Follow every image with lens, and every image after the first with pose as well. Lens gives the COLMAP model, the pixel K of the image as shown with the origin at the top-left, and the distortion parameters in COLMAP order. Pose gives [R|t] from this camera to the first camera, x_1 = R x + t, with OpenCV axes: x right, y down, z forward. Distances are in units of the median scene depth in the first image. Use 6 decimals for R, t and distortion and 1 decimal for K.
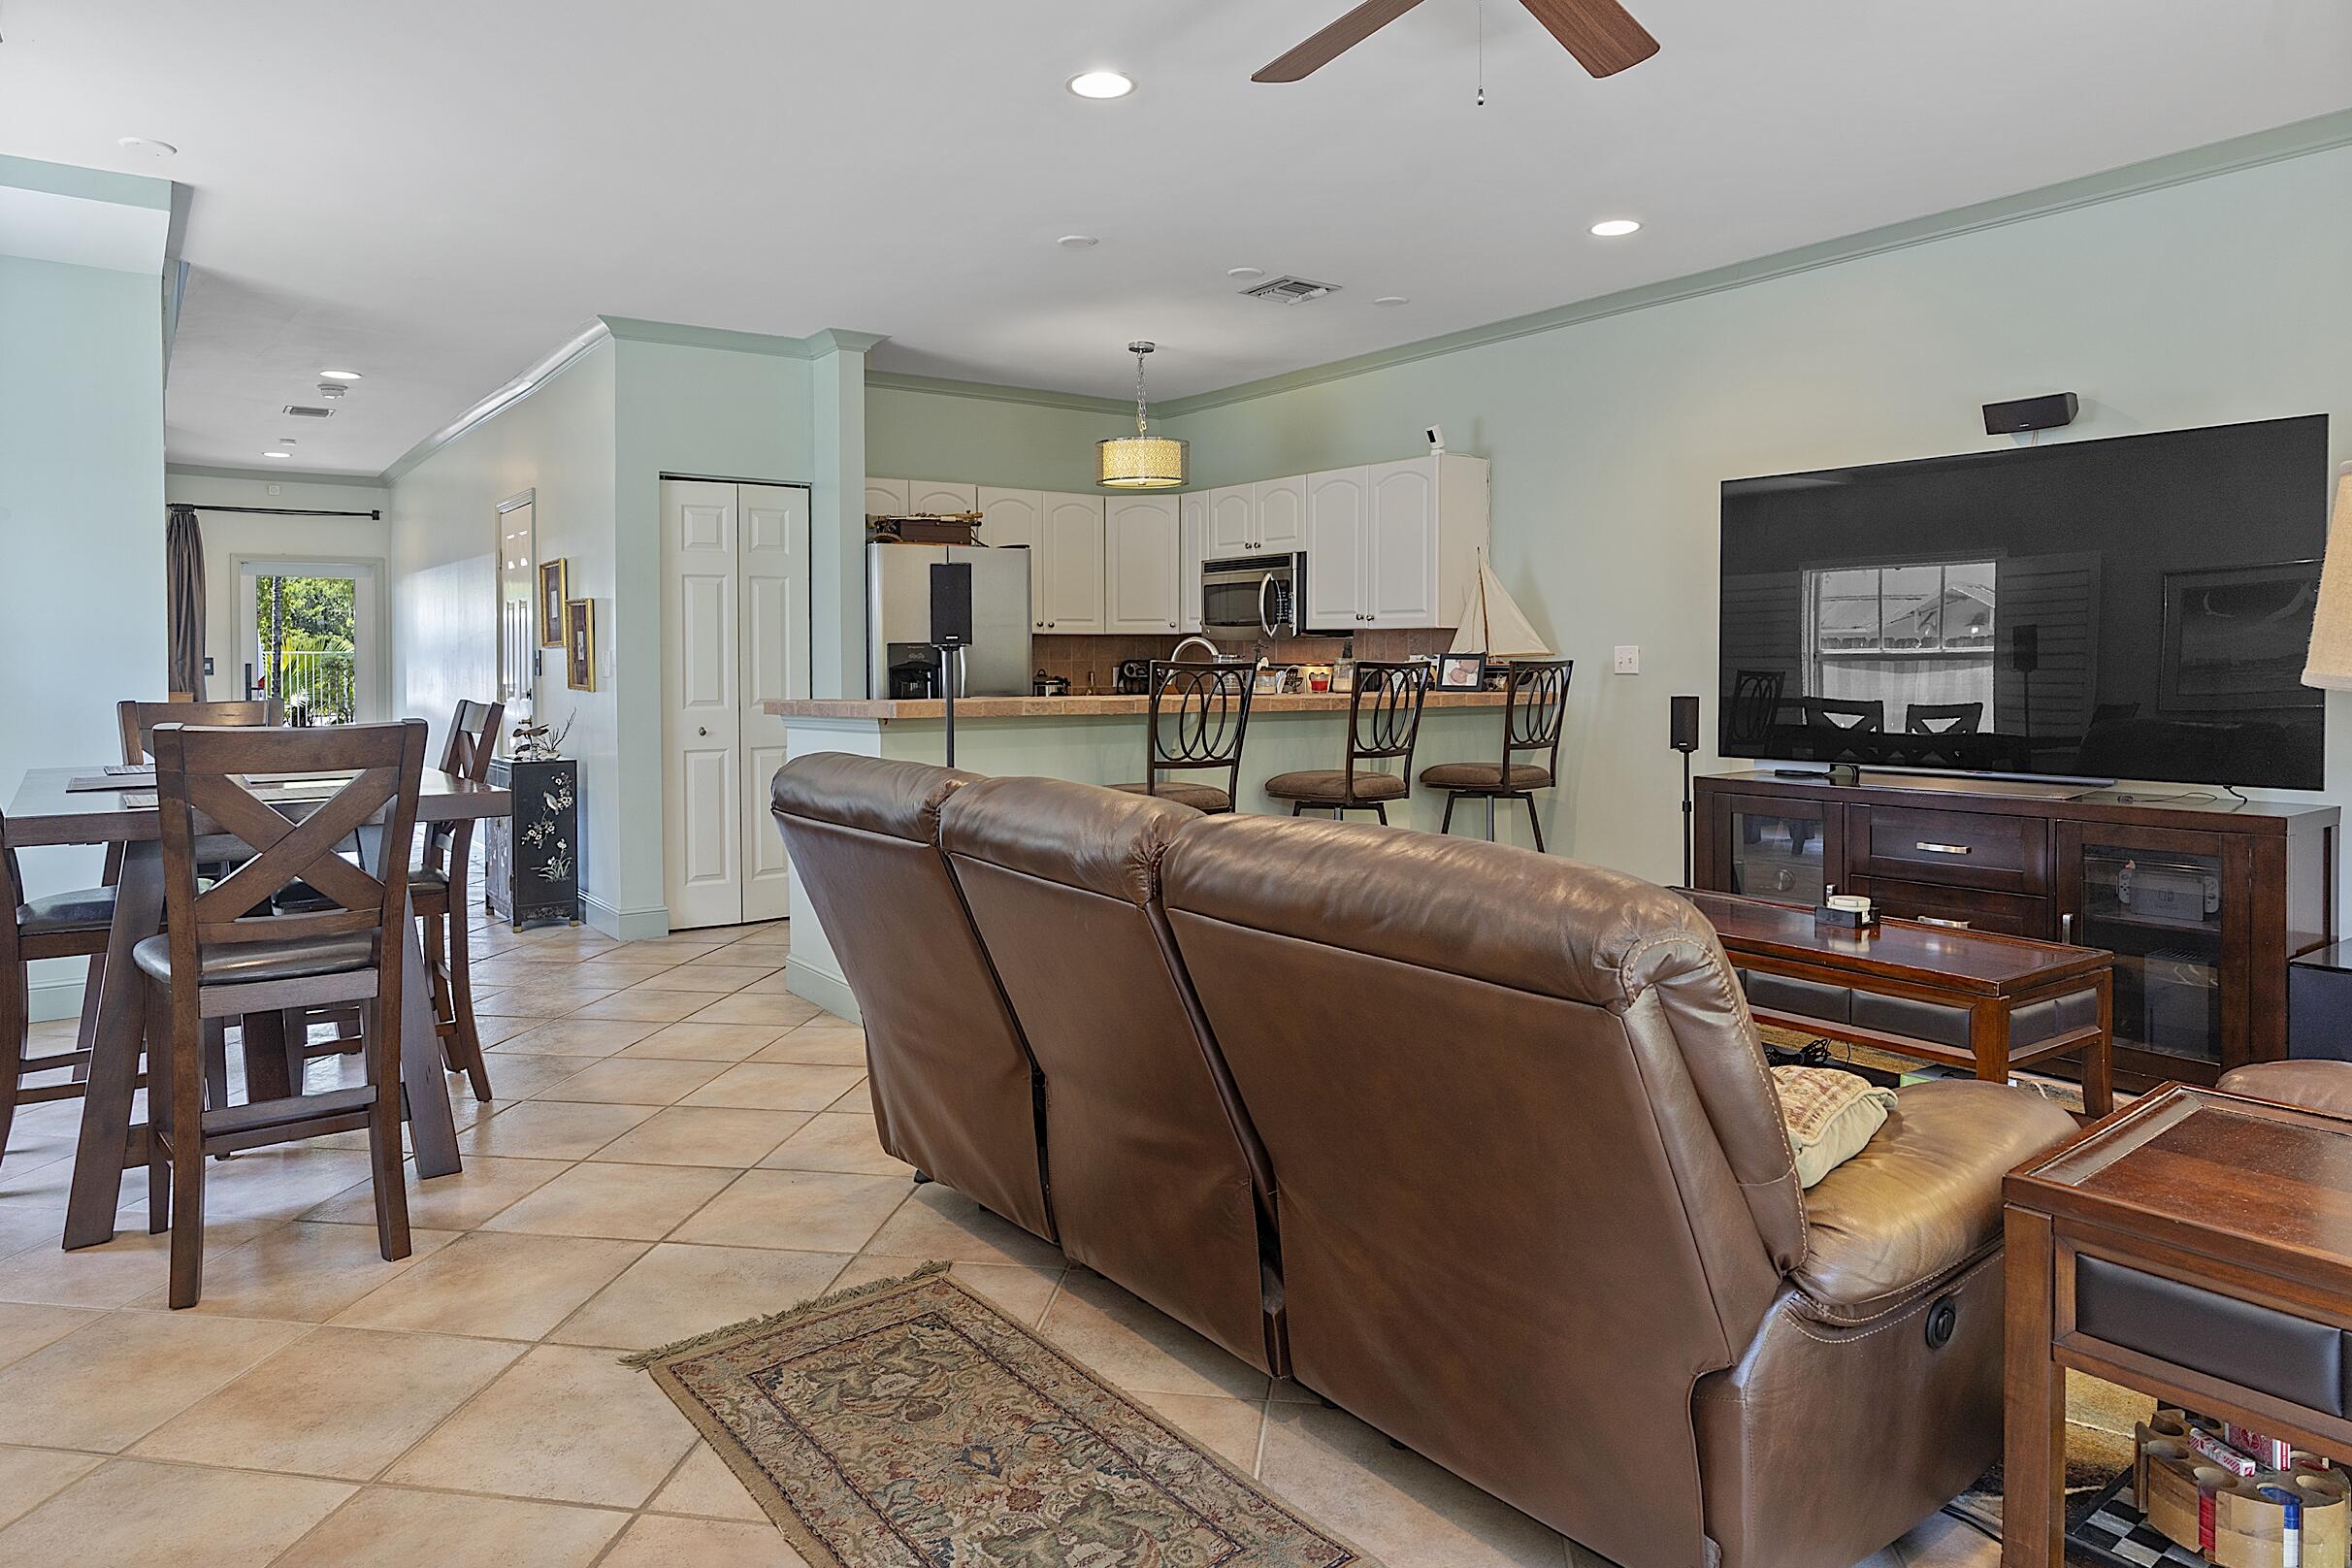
lens RADIAL K [[1501.0, 0, 1165.6], [0, 1501.0, 707.1], [0, 0, 1]] dist [-0.002003, 0.000016]
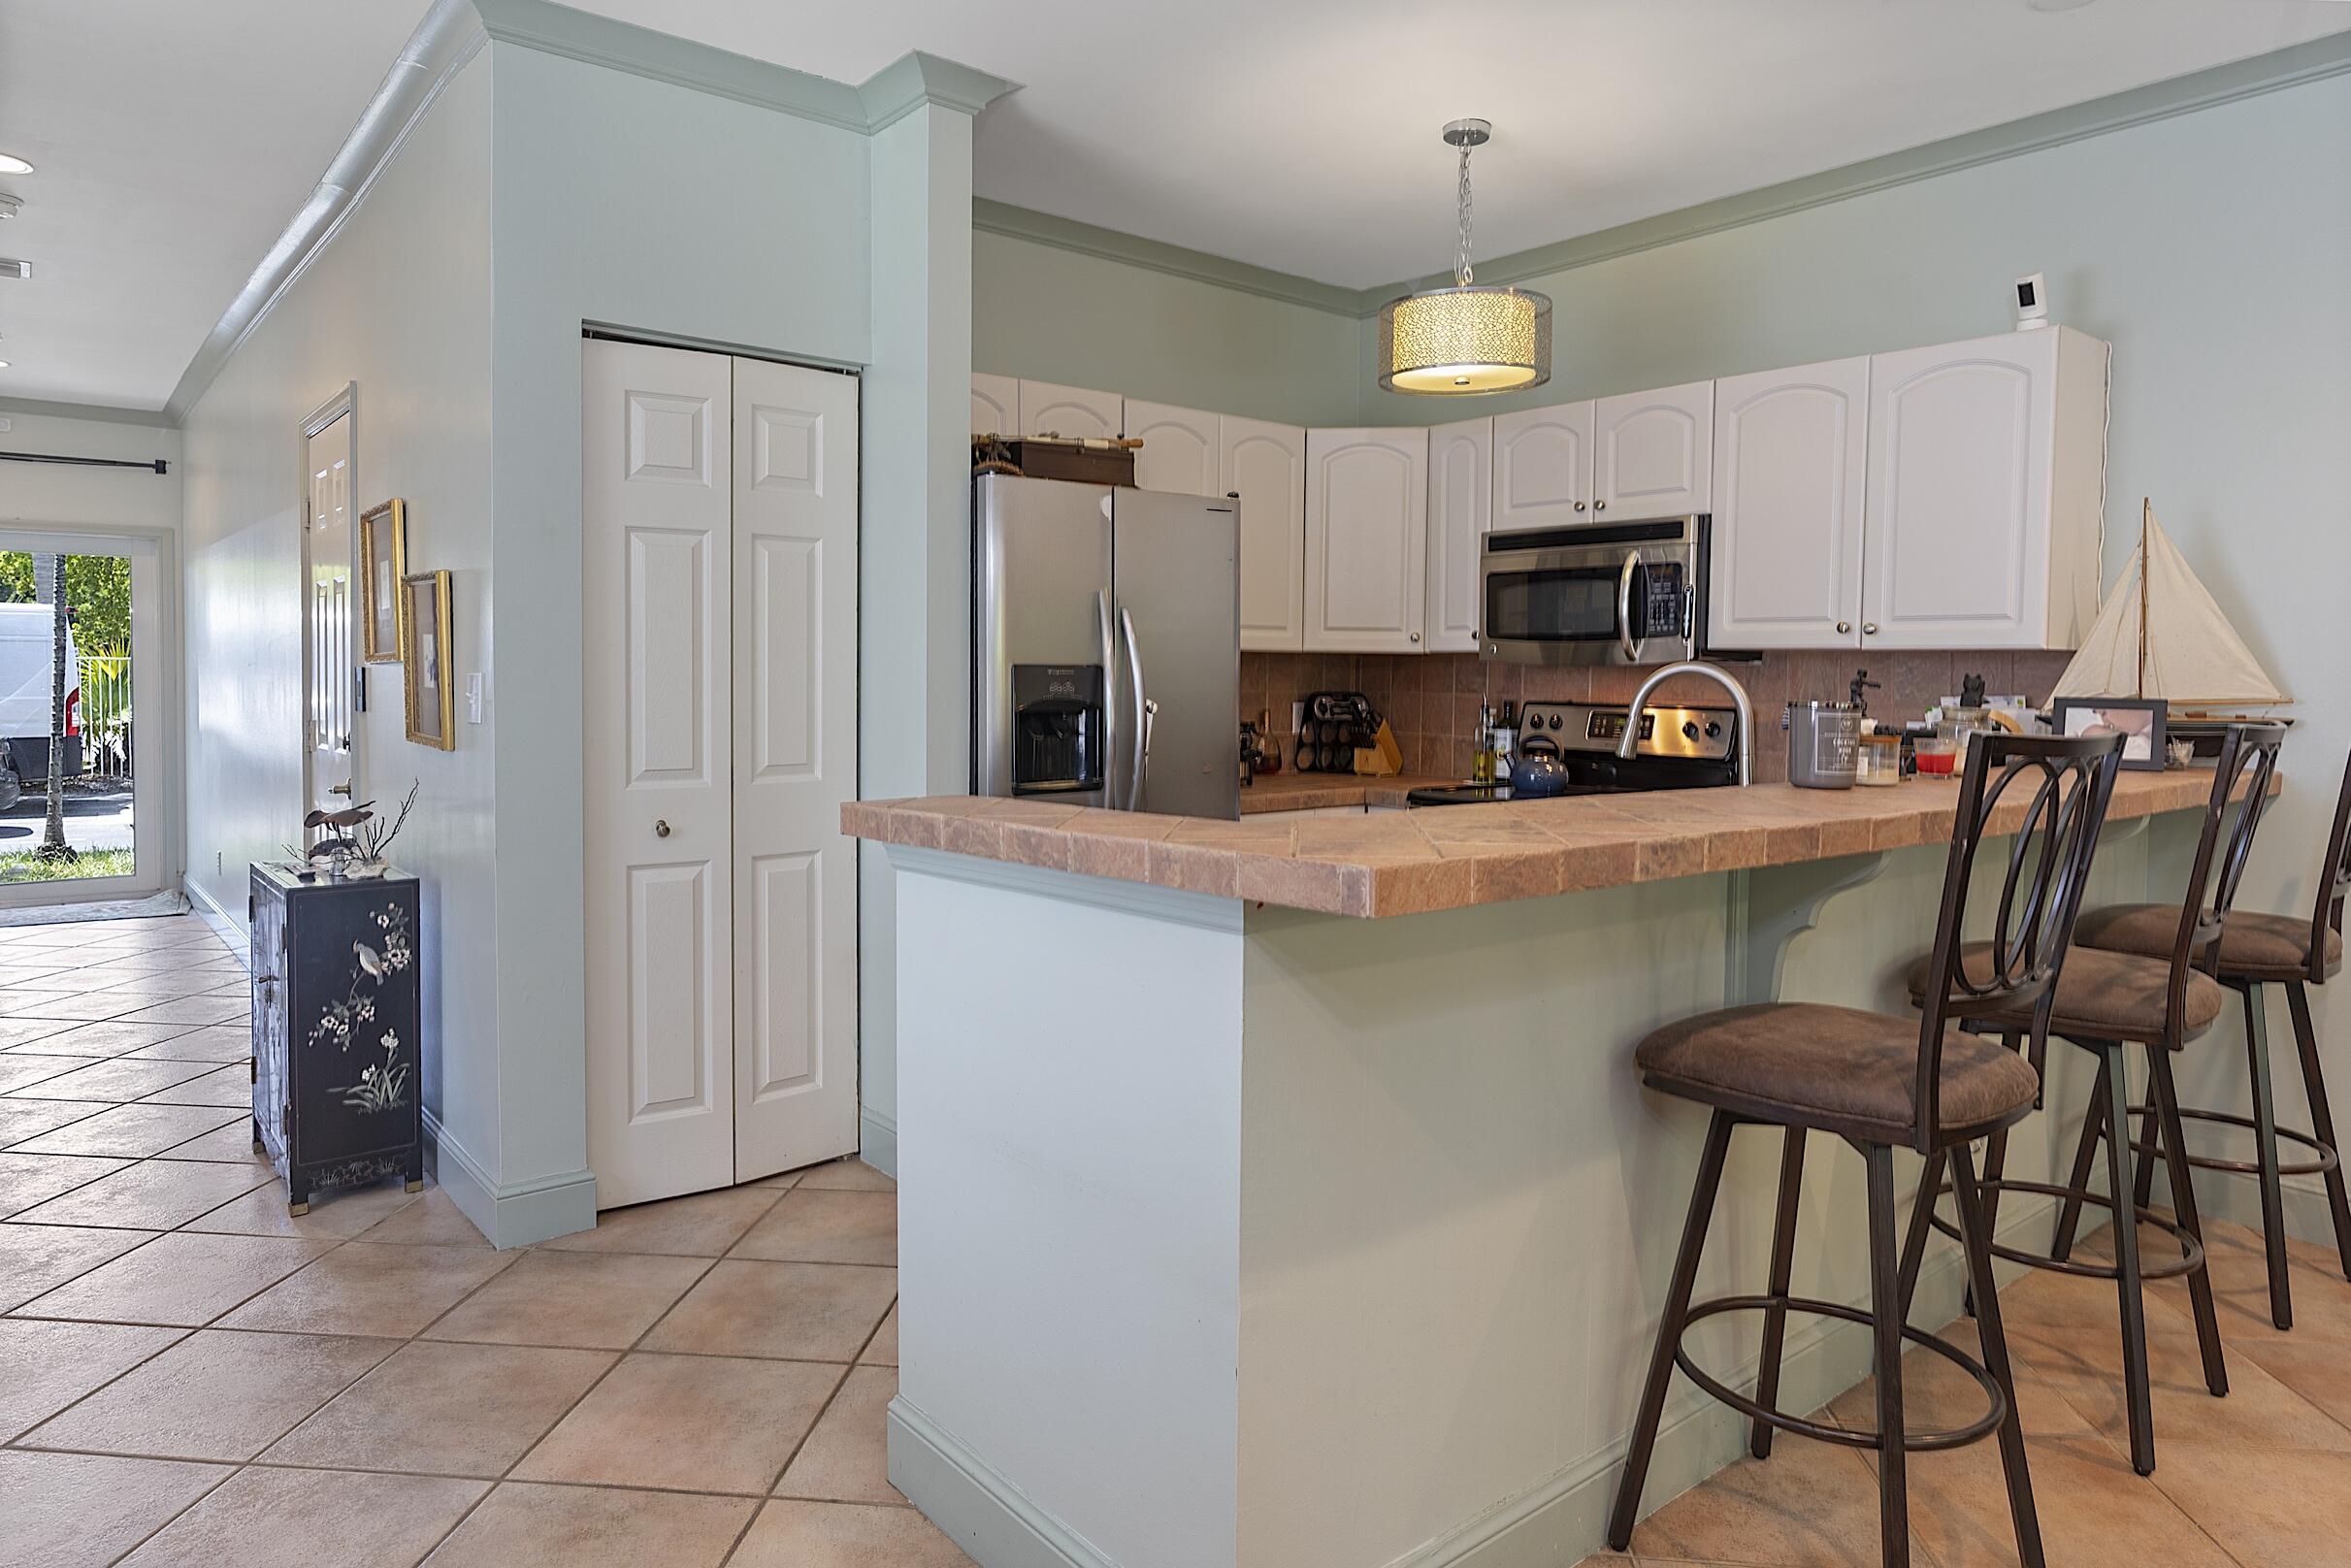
lens RADIAL K [[1554.3, 0, 1144.4], [0, 1554.3, 750.0], [0, 0, 1]] dist [-0.003495, -0.002785]
pose [[0.999351, 0.011280, 0.034215, -0.151264], [-0.011780, 0.999826, 0.014434, -0.019708], [-0.034046, -0.014827, 0.999310, 0.429698]]
